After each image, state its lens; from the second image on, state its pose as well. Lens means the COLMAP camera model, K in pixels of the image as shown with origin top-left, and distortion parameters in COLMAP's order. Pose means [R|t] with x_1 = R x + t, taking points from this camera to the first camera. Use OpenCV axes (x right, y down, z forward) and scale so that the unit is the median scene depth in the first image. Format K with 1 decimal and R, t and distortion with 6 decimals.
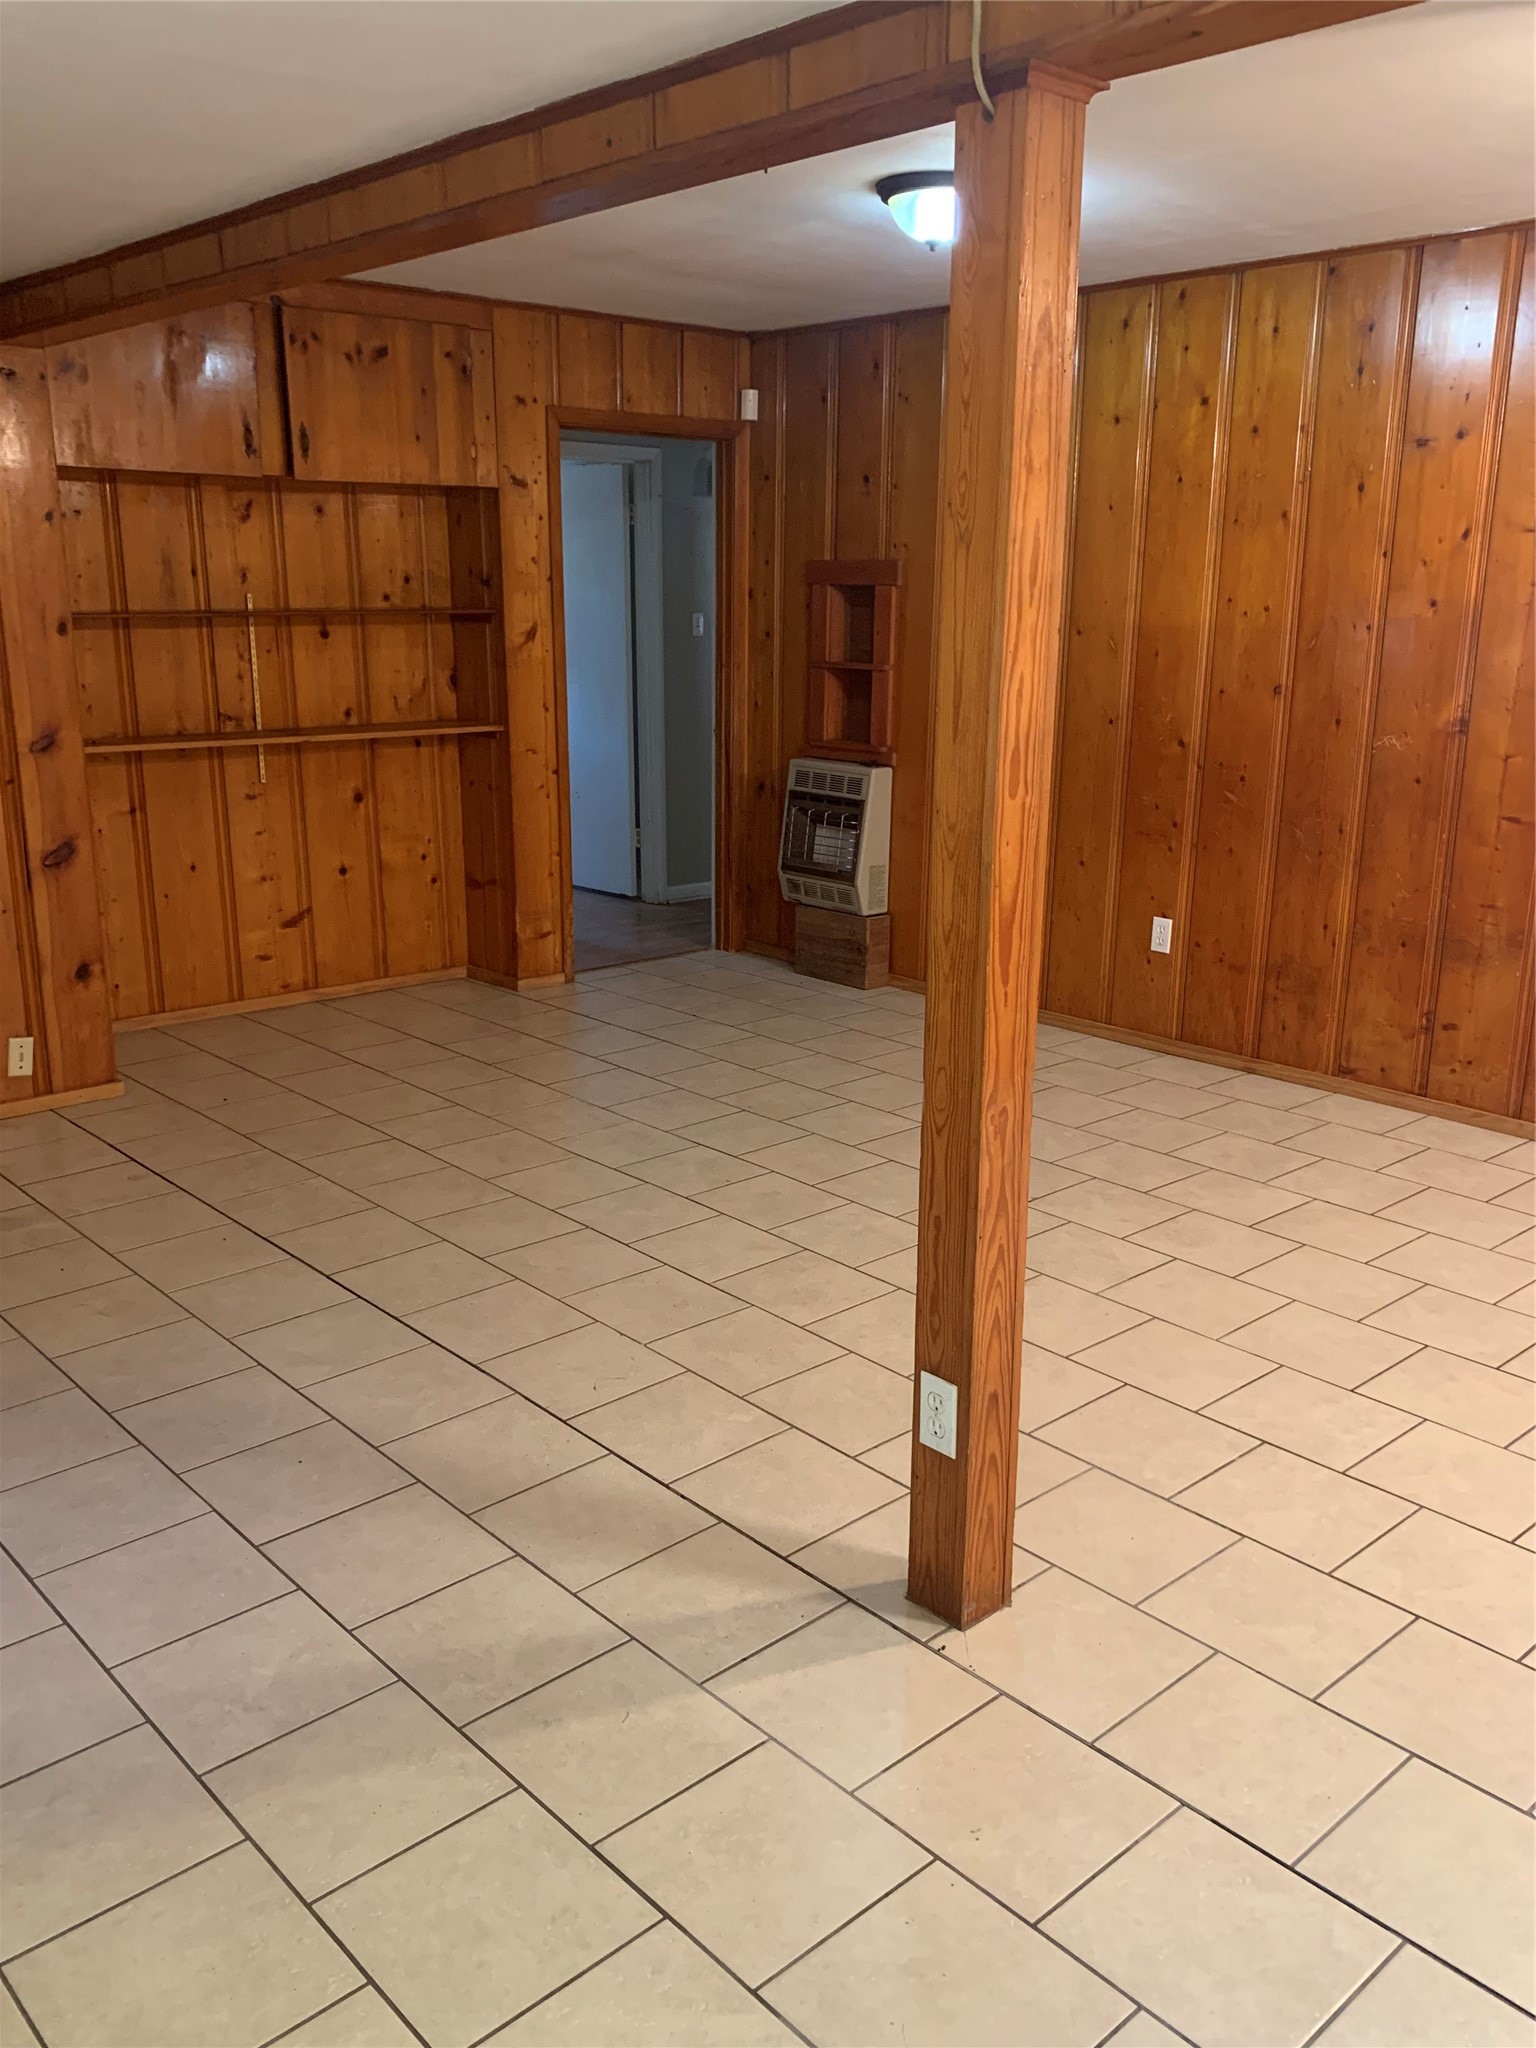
lens RADIAL K [[1711.4, 0, 774.8], [0, 1711.4, 1032.6], [0, 0, 1]] dist [0.038897, -0.061737]
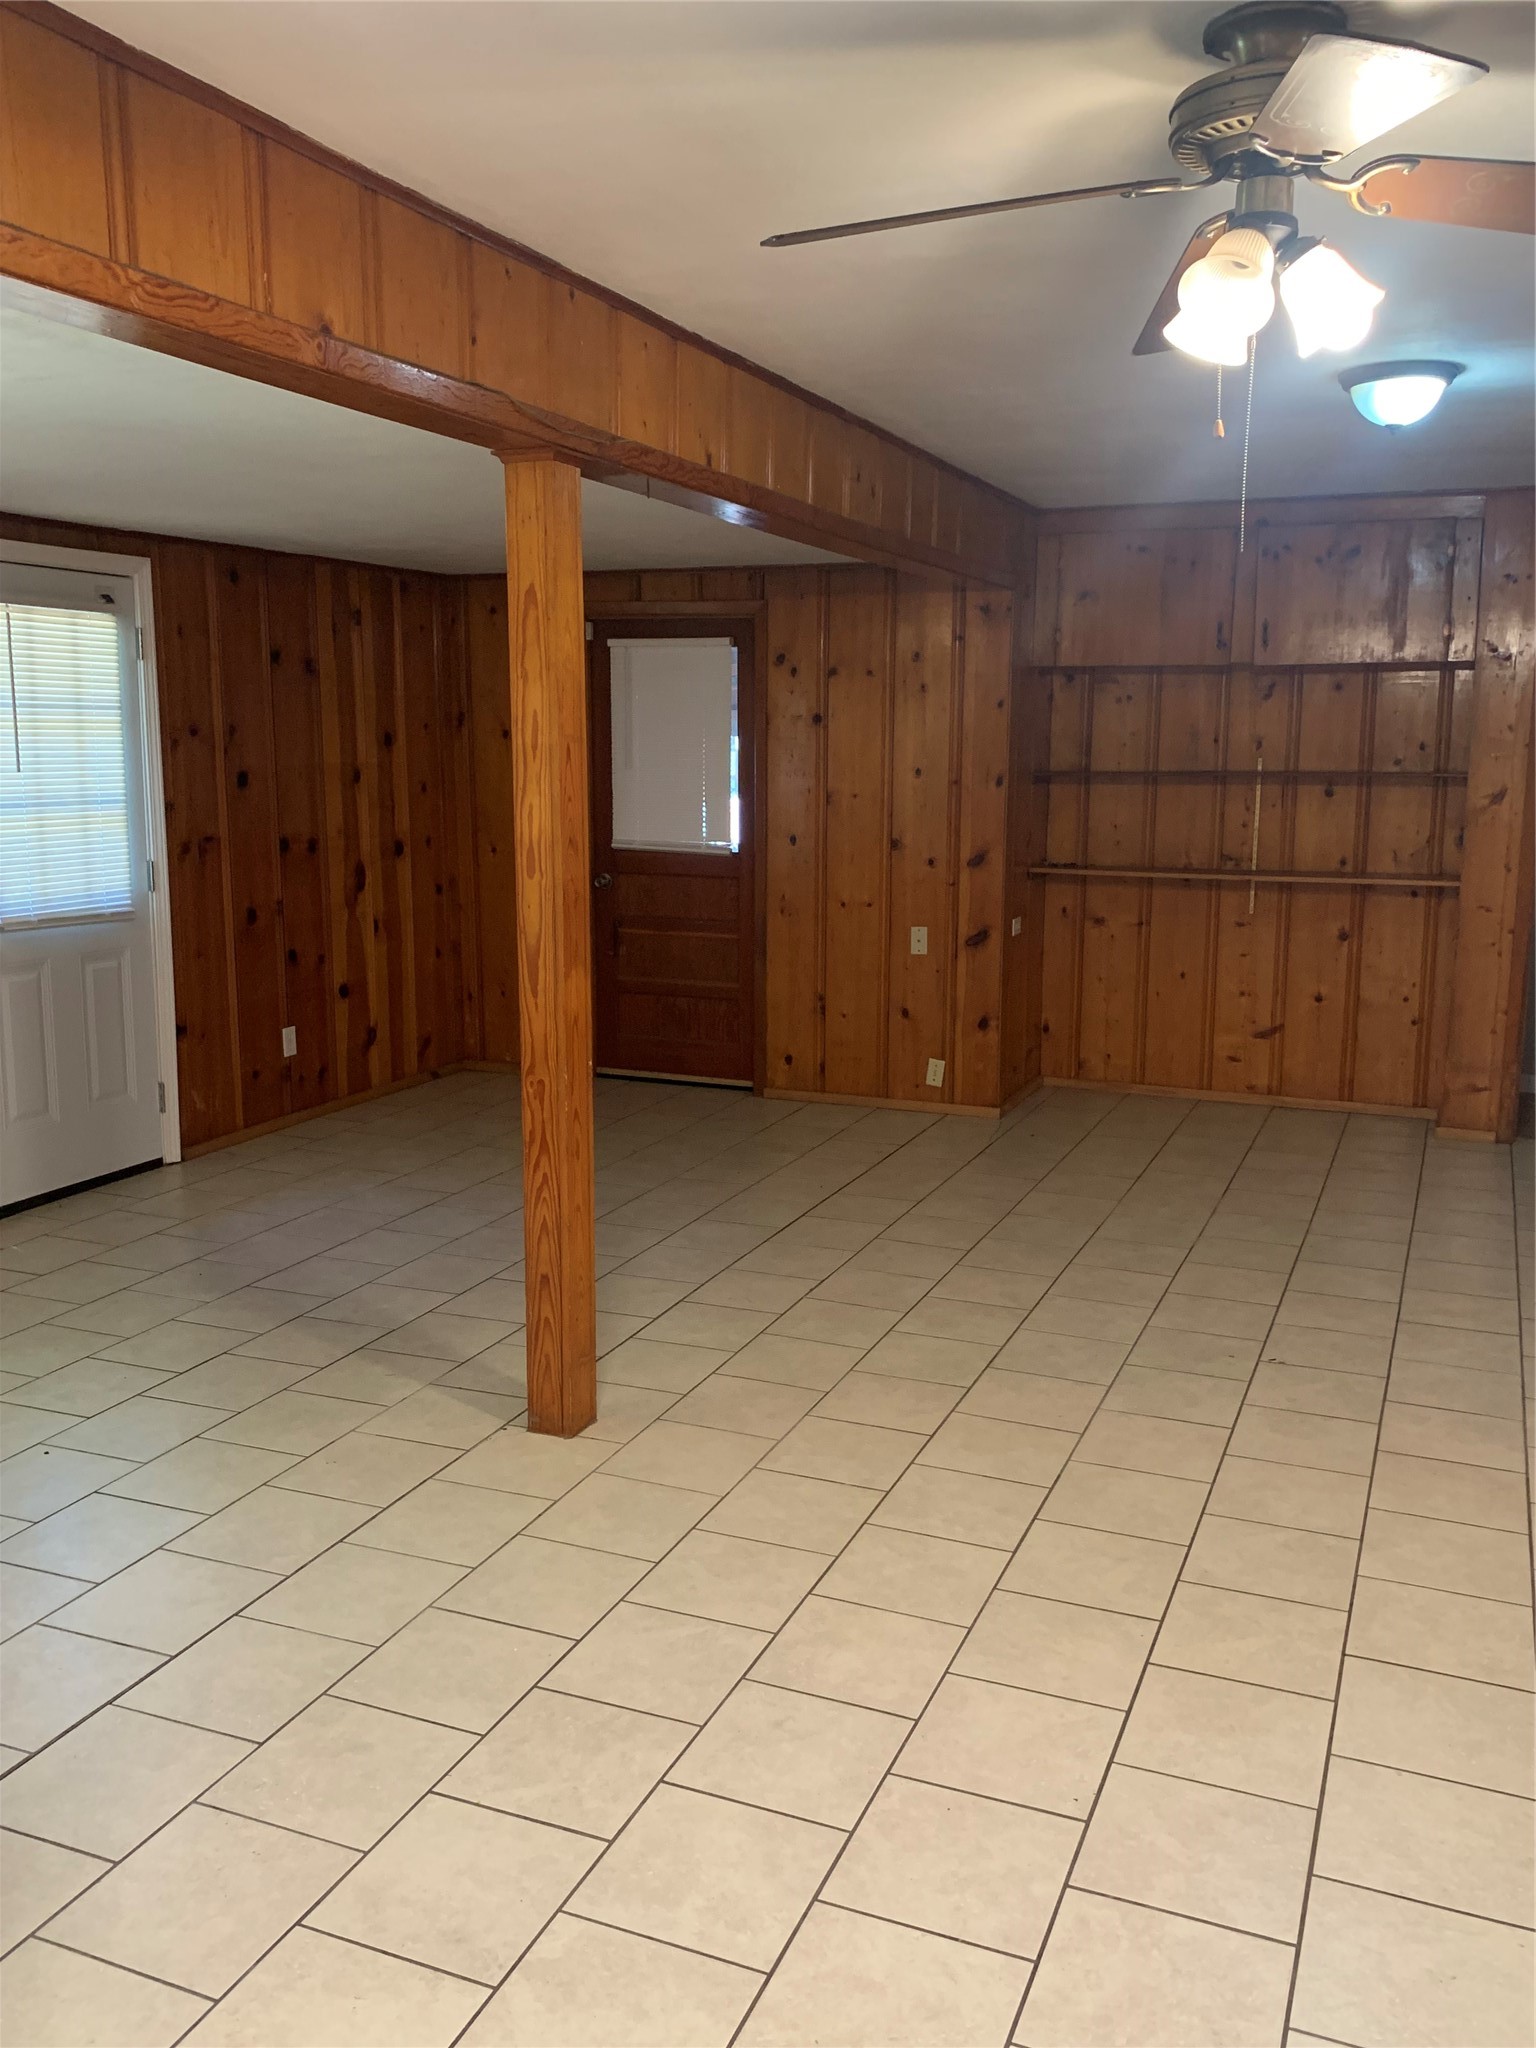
lens RADIAL K [[1711.4, 0, 773.8], [0, 1711.4, 1025.6], [0, 0, 1]] dist [0.038897, -0.061737]
pose [[0.422793, 0.144149, -0.894688, 0.651195], [-0.230620, 0.971879, 0.047604, -0.051255], [0.876391, 0.186206, 0.444147, 0.199496]]
